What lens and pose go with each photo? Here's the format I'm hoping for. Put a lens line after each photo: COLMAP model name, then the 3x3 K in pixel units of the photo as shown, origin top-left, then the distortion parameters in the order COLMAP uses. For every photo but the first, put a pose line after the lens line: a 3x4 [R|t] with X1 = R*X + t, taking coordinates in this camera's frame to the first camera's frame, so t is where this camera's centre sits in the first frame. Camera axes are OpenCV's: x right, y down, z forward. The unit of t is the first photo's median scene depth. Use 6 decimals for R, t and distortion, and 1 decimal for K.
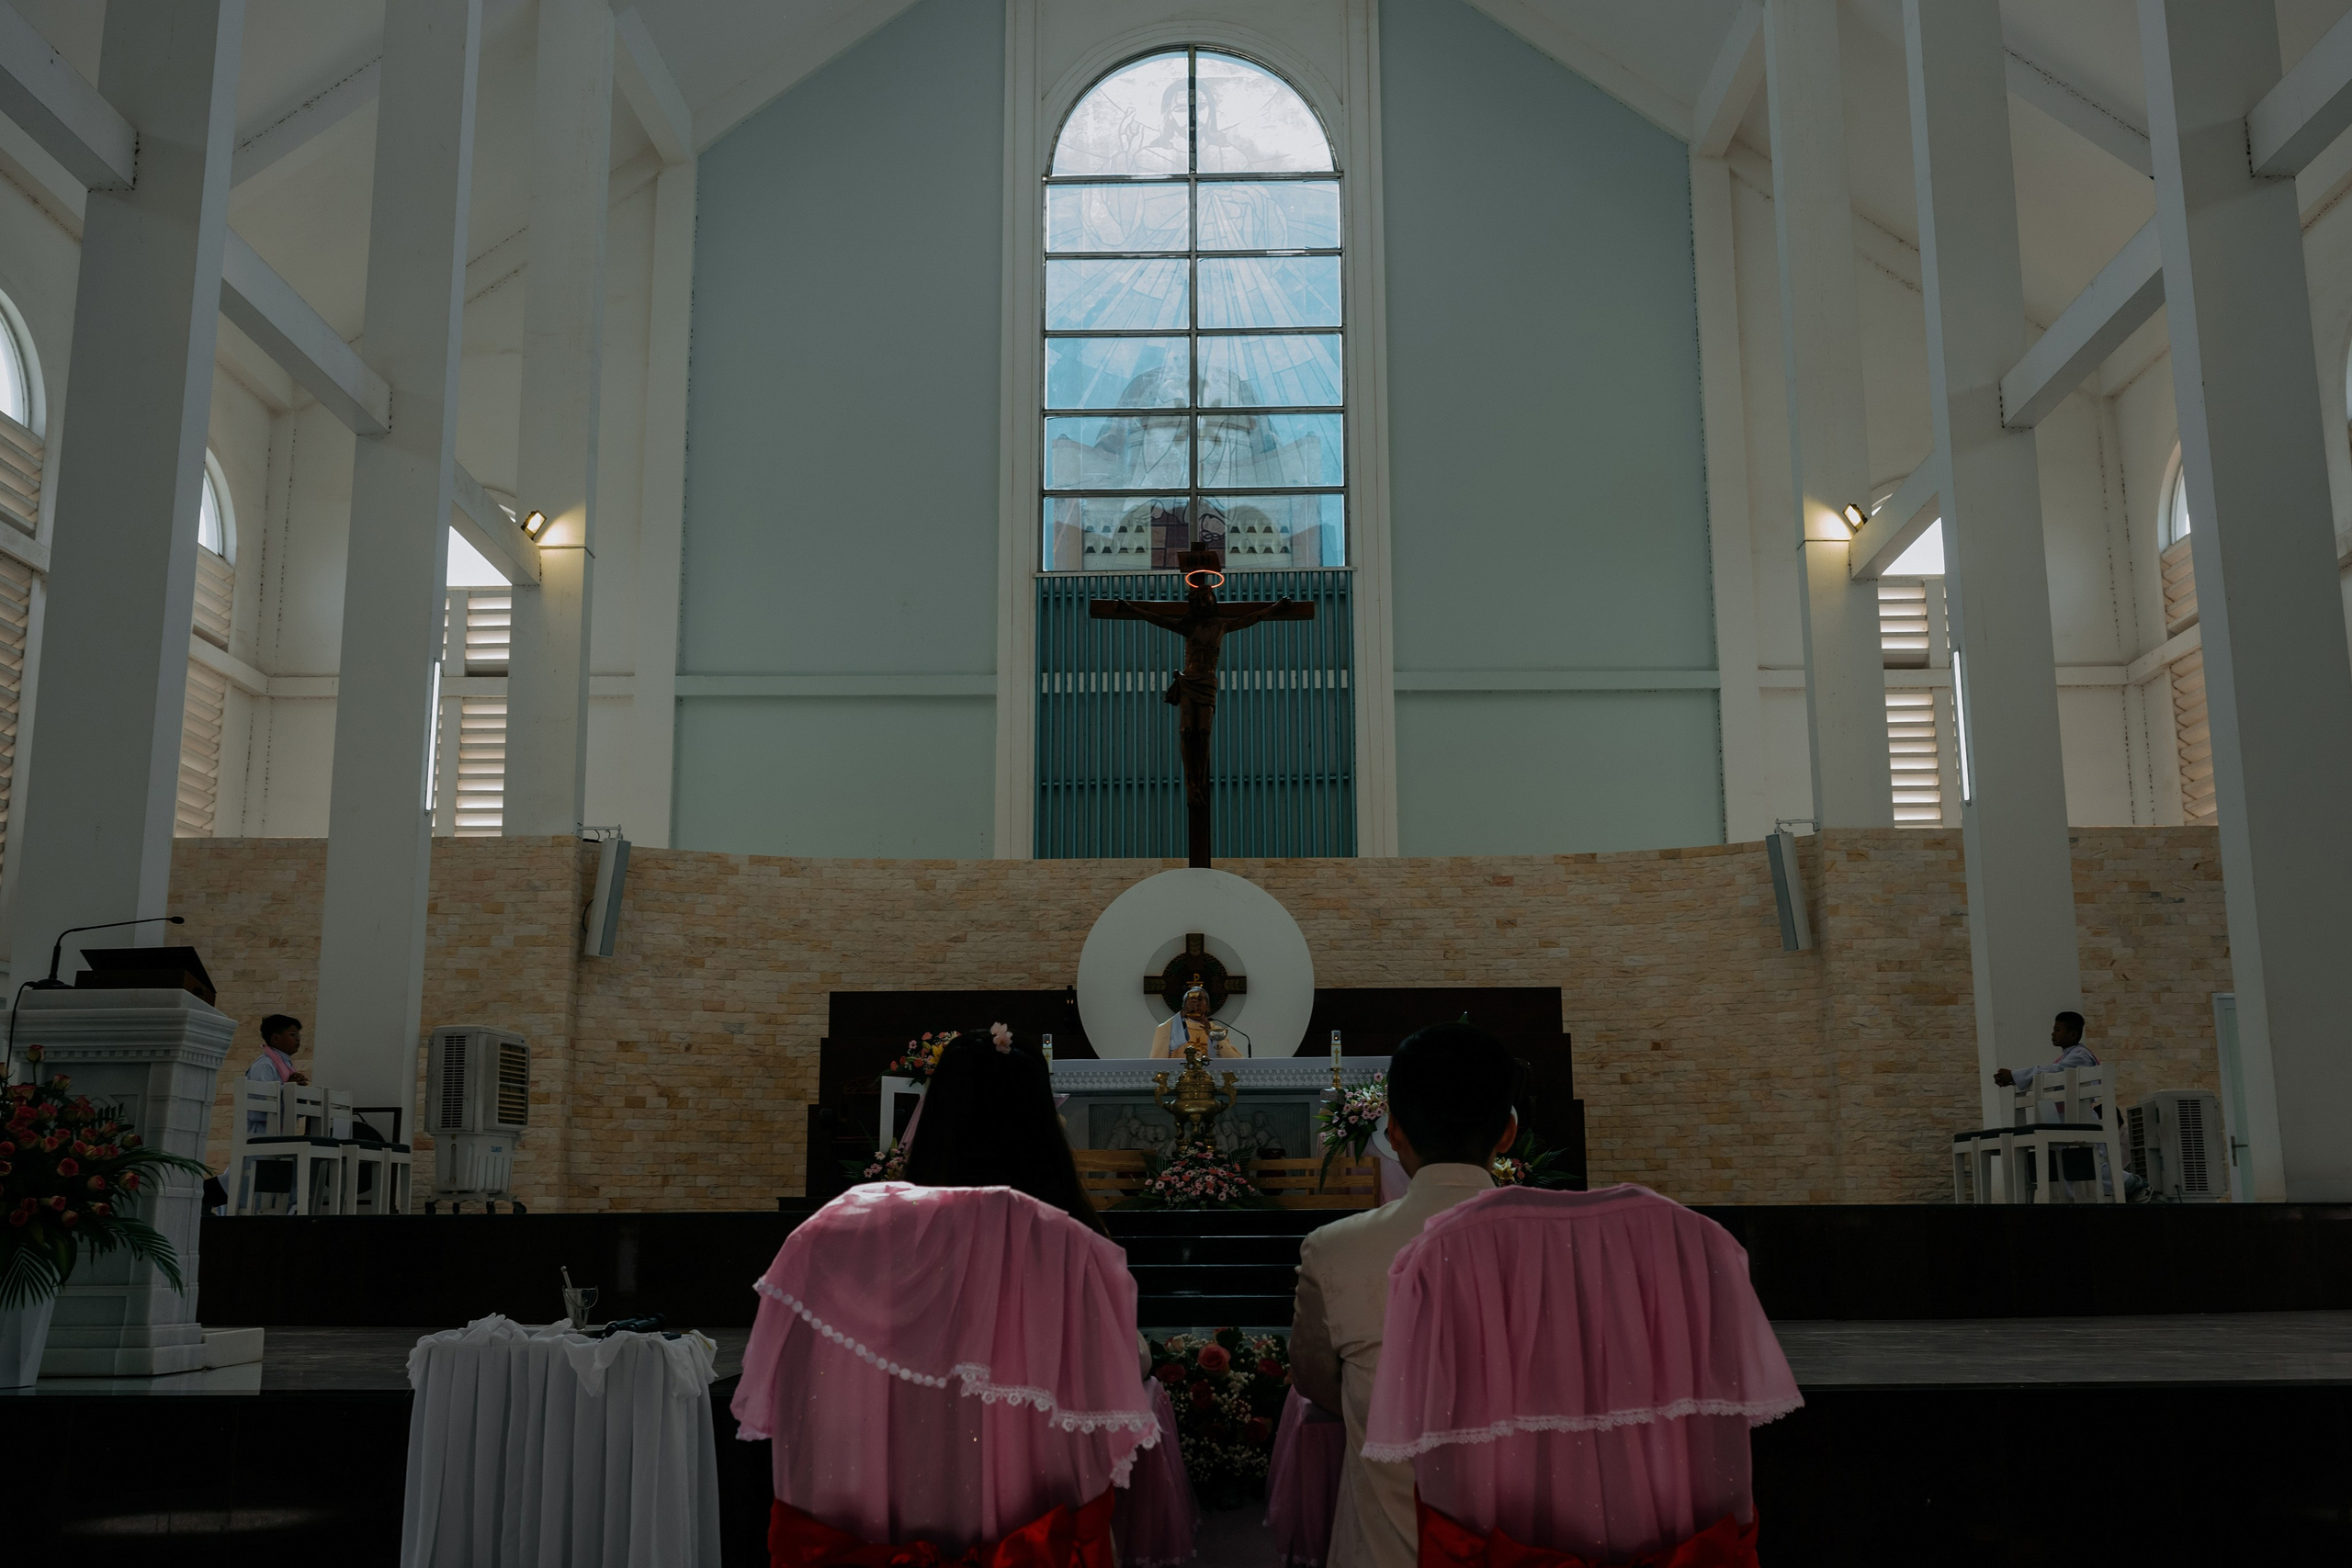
lens RADIAL K [[2212.6, 0, 1179.2], [0, 2212.6, 775.8], [0, 0, 1]] dist [-0.004445, 0.008250]
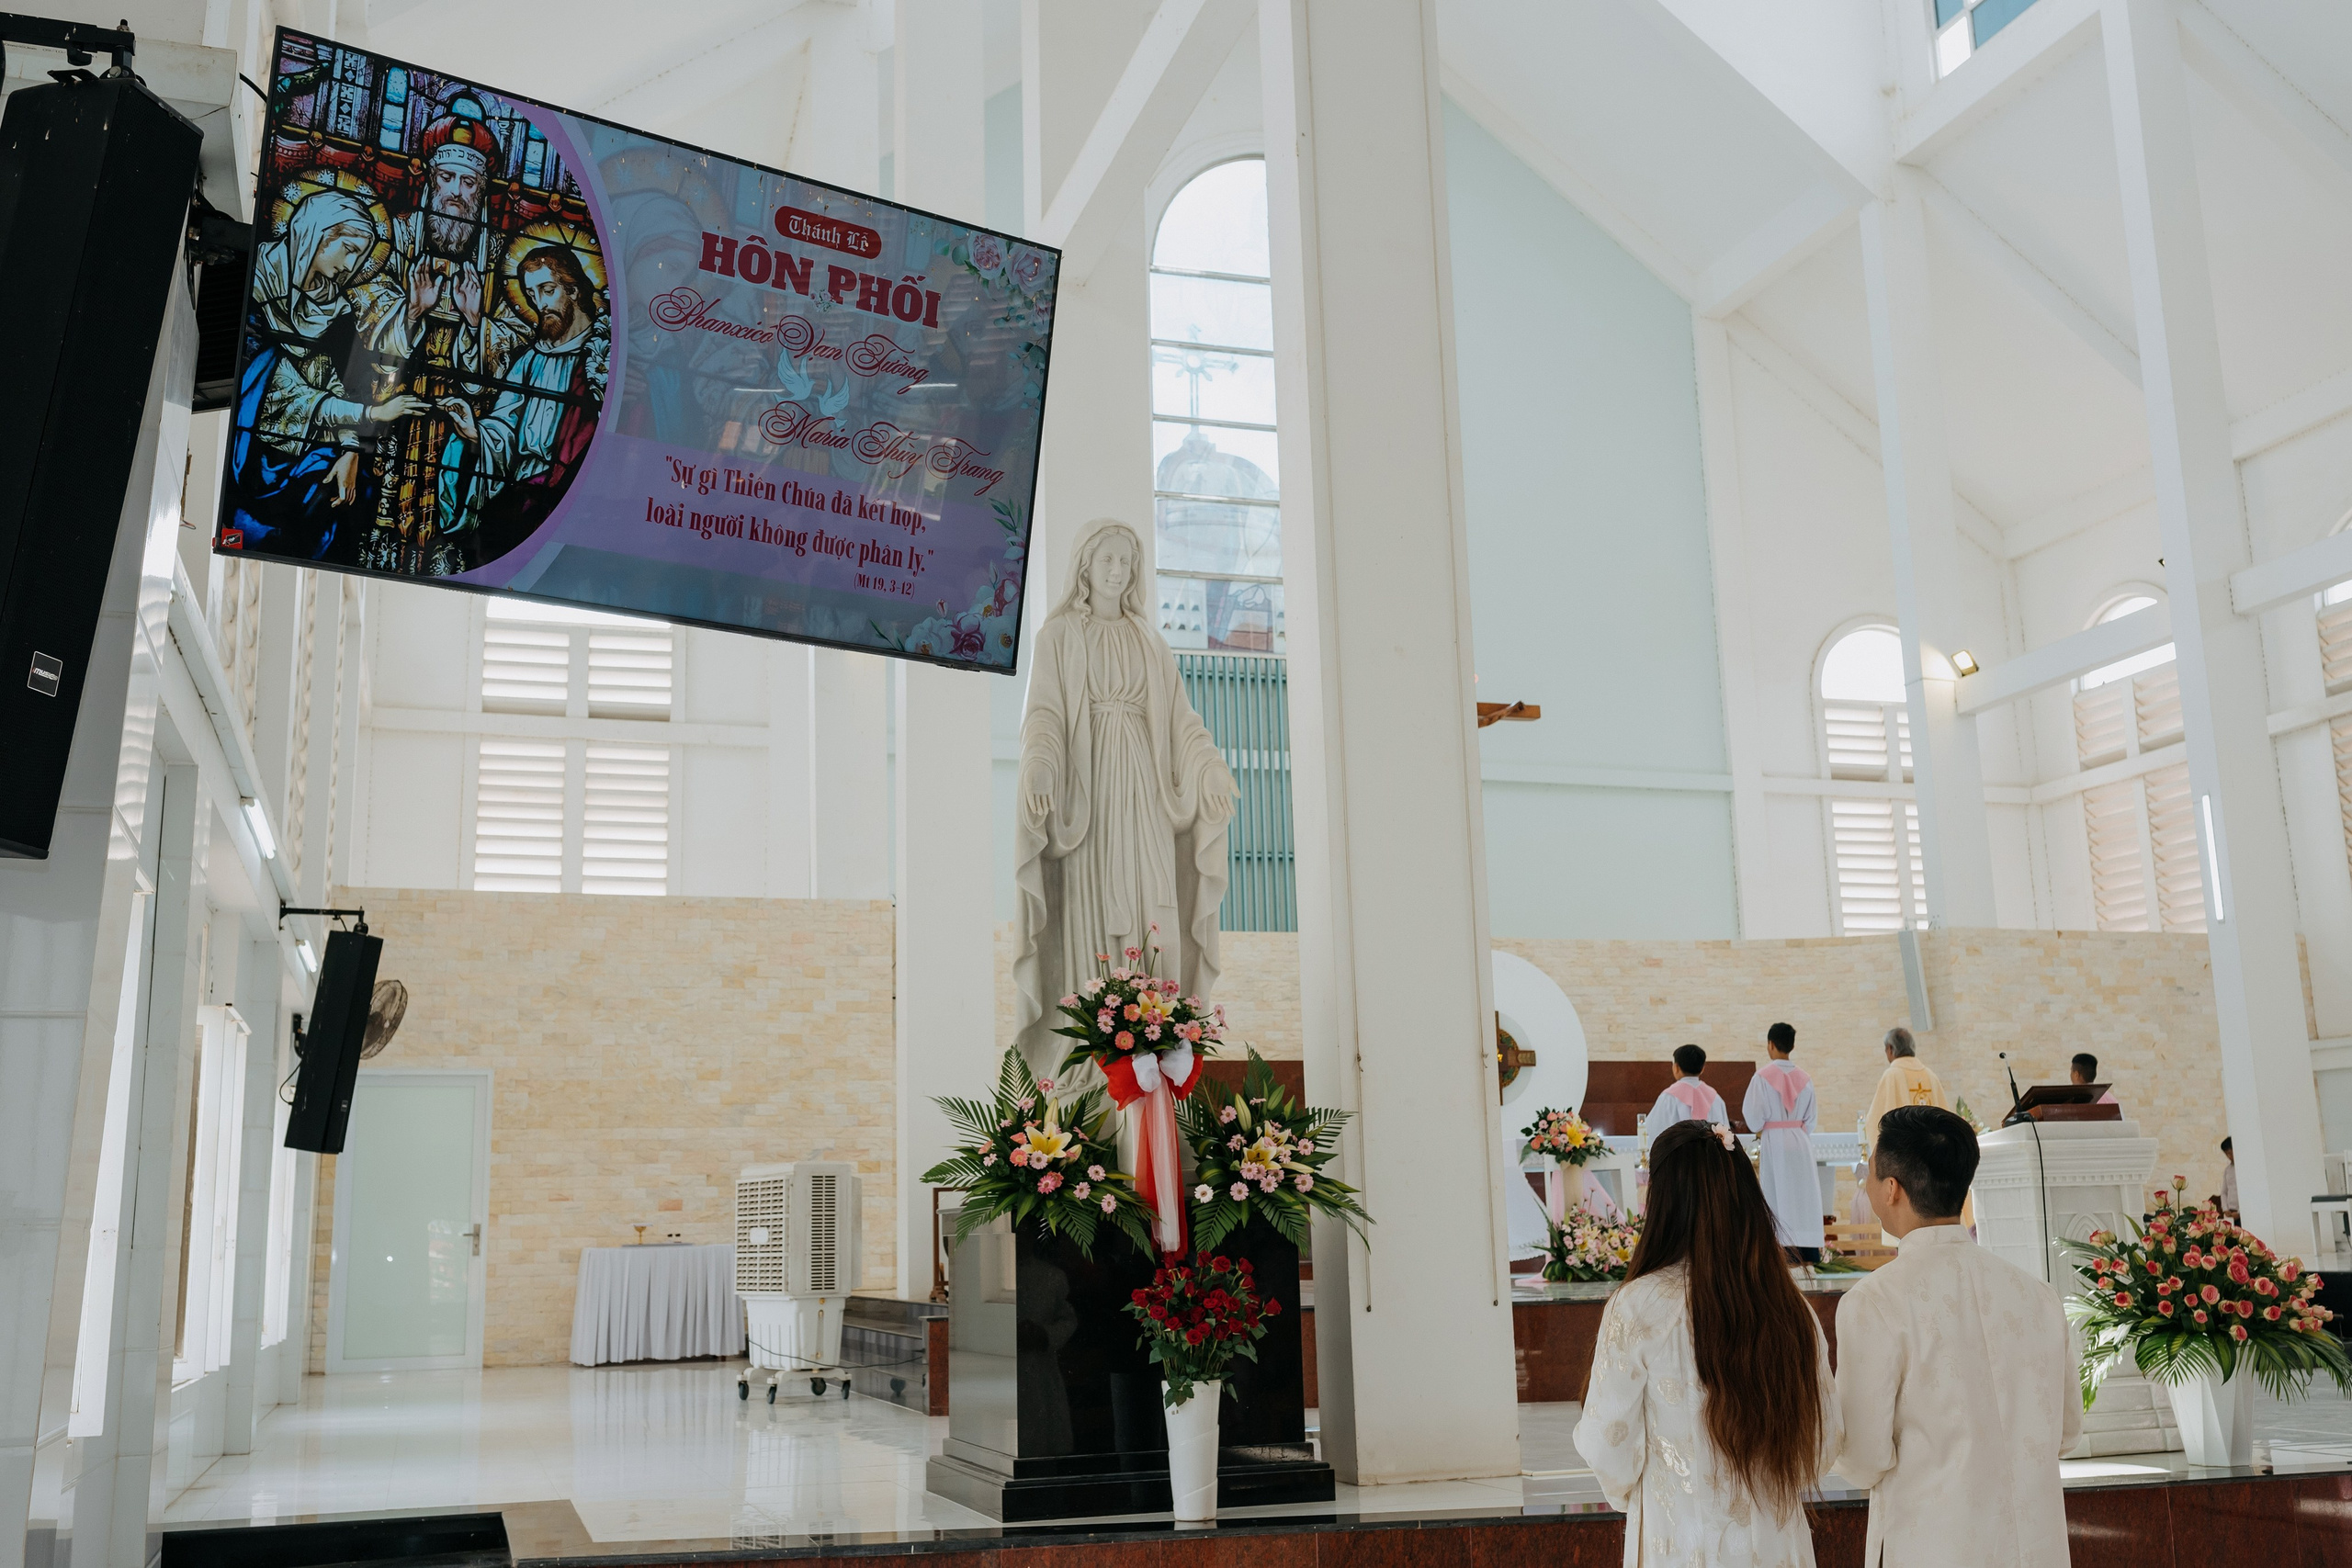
lens RADIAL K [[2212.6, 0, 1179.2], [0, 2212.6, 775.8], [0, 0, 1]] dist [-0.004445, 0.008250]
pose [[0.947375, 0.048199, 0.316476, -0.457304], [-0.044138, 0.998825, -0.019992, -0.014413], [-0.317068, 0.004971, 0.948390, 0.016369]]
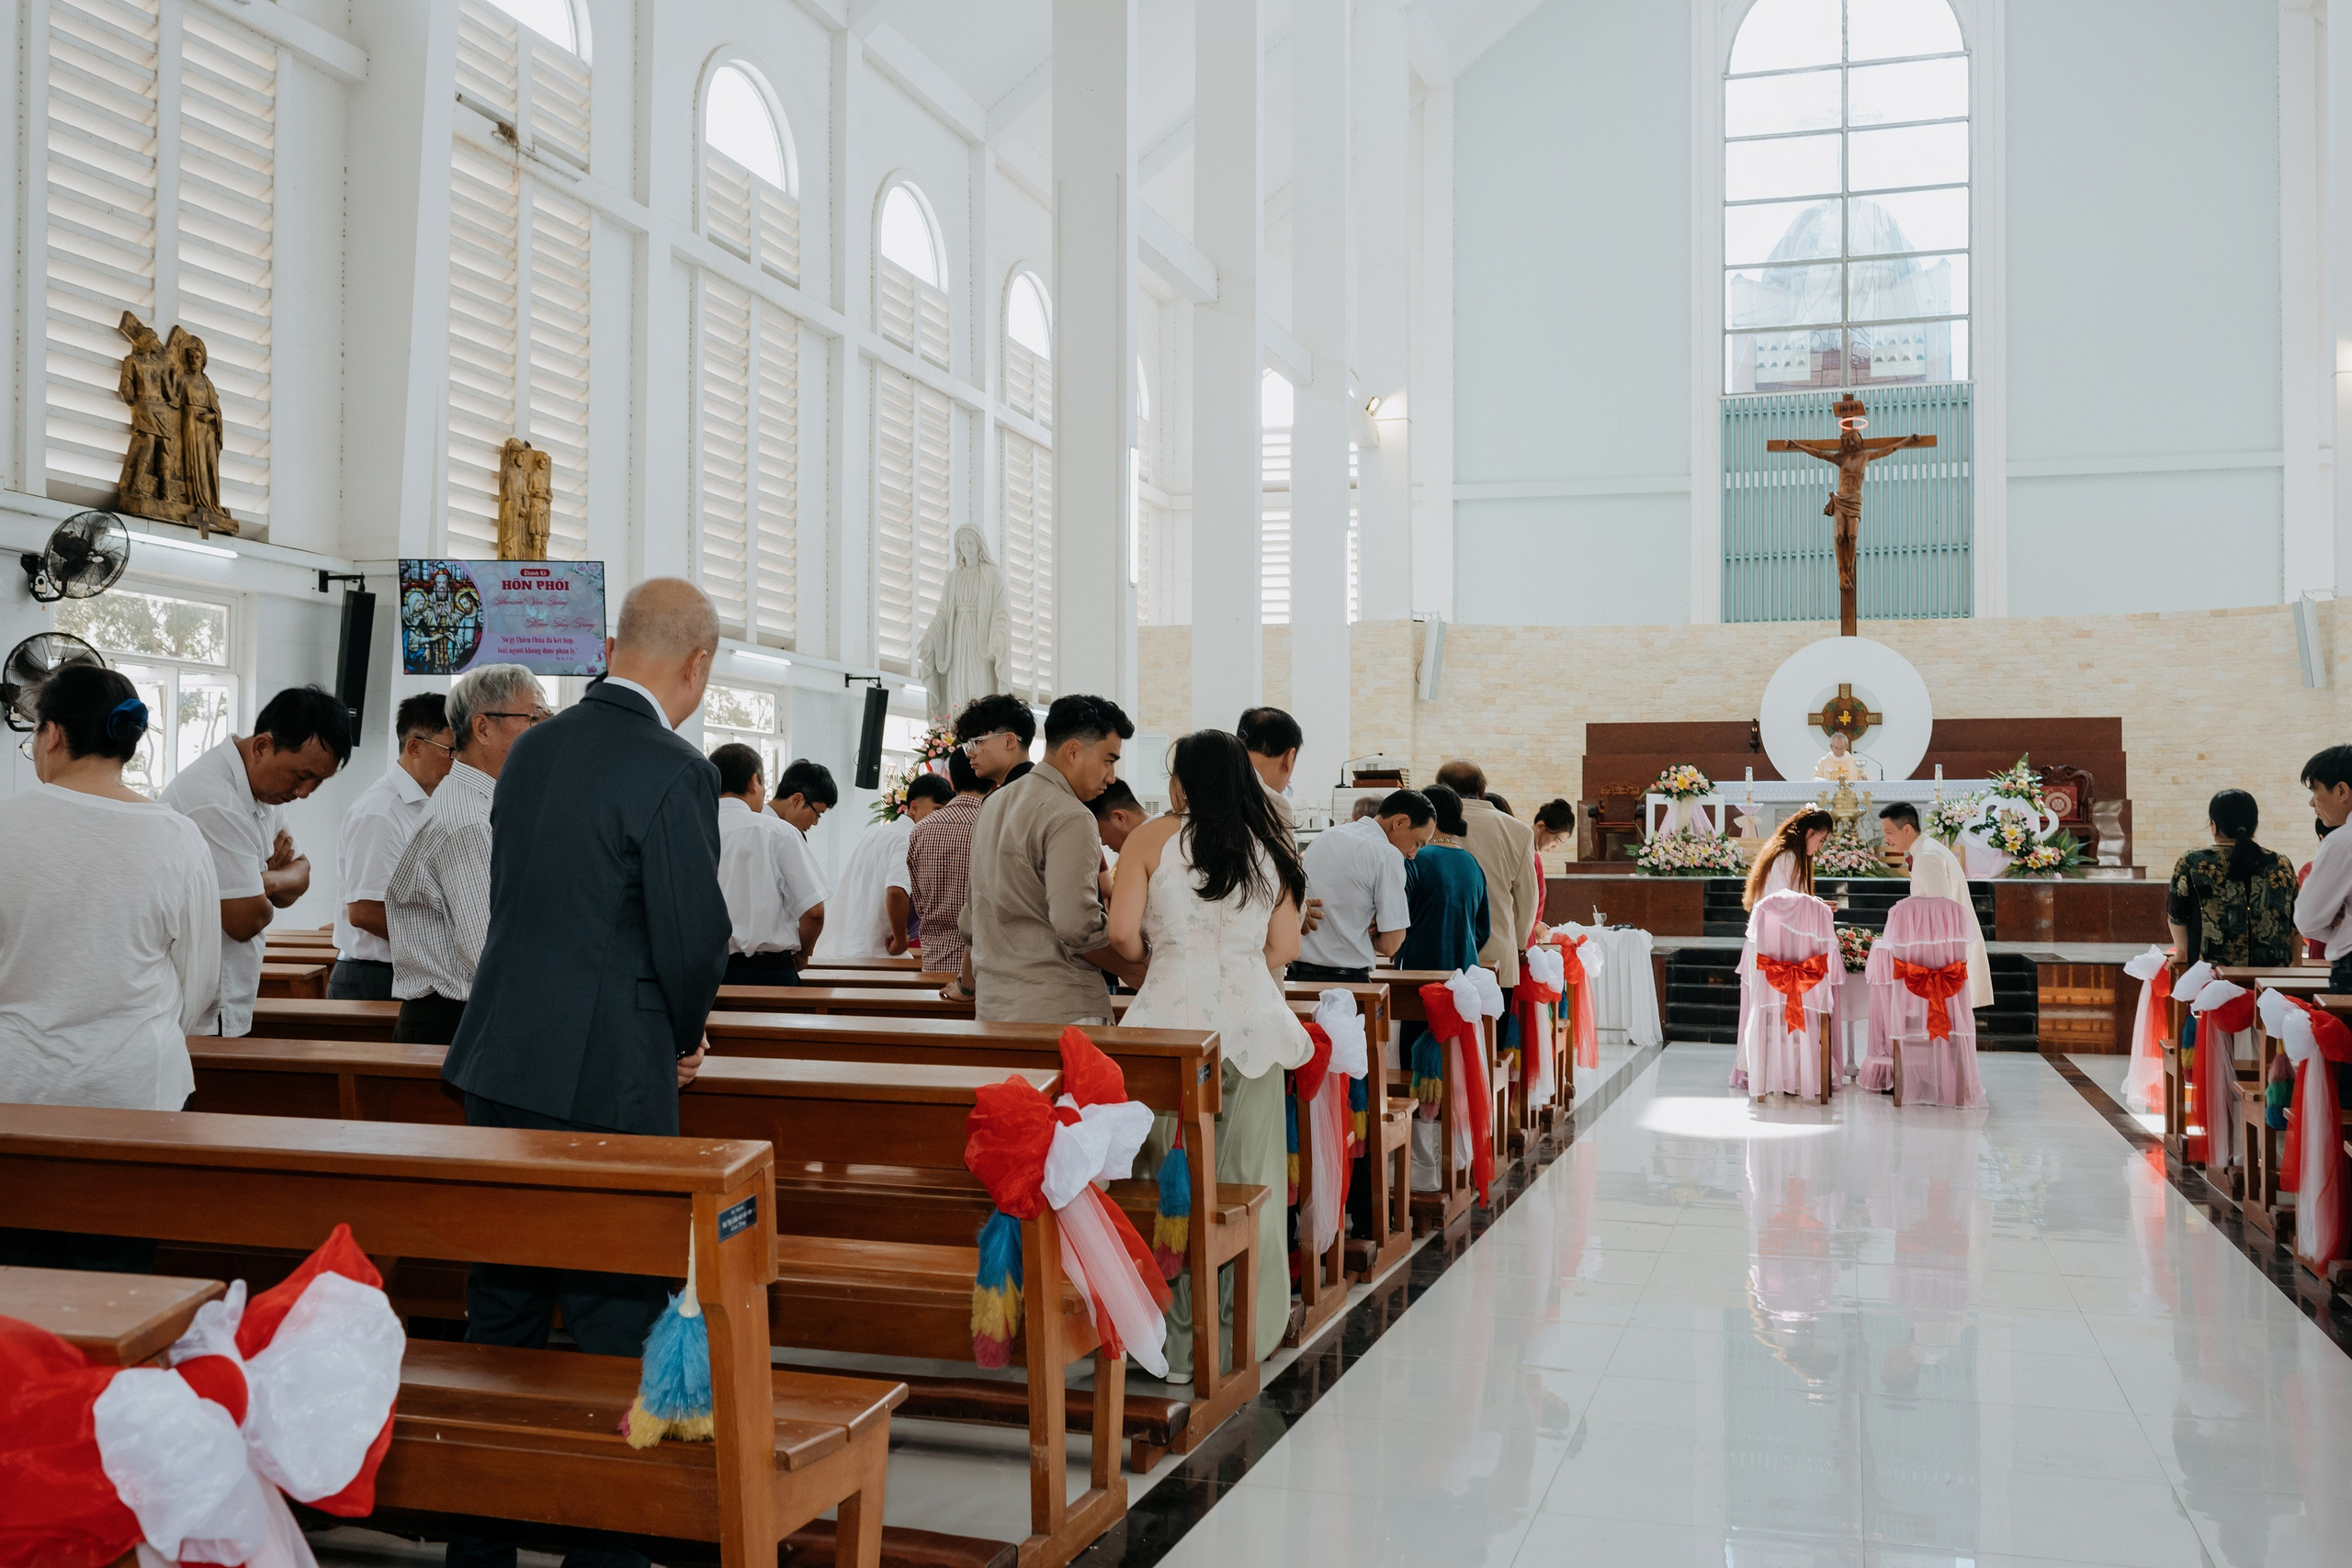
lens RADIAL K [[2212.6, 0, 1179.2], [0, 2212.6, 775.8], [0, 0, 1]] dist [-0.004445, 0.008250]
pose [[0.959606, 0.001194, -0.281343, -0.003325], [0.043811, 0.987158, 0.153620, -0.102028], [0.277914, -0.159741, 0.947231, -0.458602]]
